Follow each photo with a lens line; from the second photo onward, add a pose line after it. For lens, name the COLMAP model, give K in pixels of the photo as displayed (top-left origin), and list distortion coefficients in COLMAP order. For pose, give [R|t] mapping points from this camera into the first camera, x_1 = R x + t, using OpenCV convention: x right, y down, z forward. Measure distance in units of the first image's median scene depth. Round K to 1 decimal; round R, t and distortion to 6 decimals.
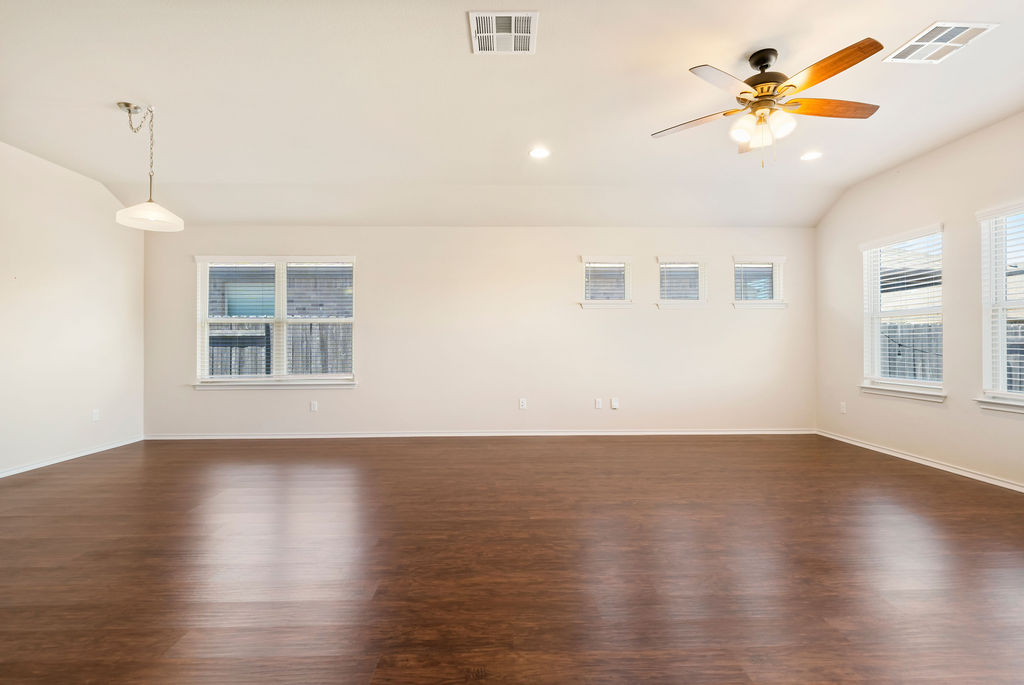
lens RADIAL K [[465.6, 0, 512.0], [0, 465.6, 342.5], [0, 0, 1]] dist [-0.000437, -0.000255]
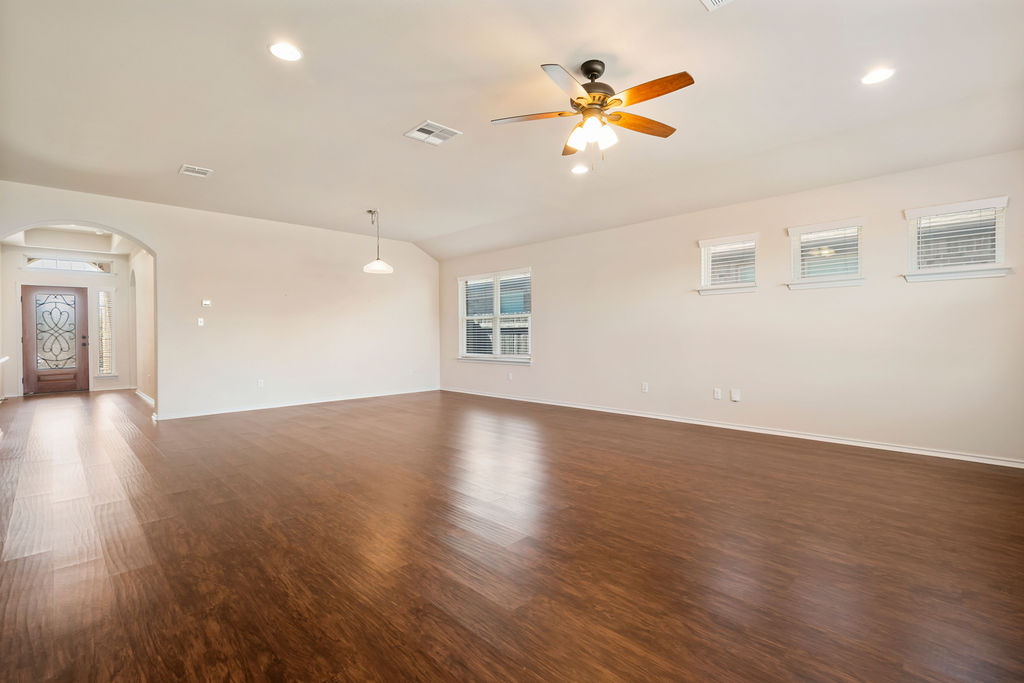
lens RADIAL K [[467.2, 0, 514.7], [0, 467.2, 334.5], [0, 0, 1]] dist [-0.000840, -0.000364]
pose [[0.673944, -0.002286, -0.738779, 0.634562], [0.012990, 0.999877, 0.008756, -0.005314], [0.738669, -0.015498, 0.673891, 0.047554]]
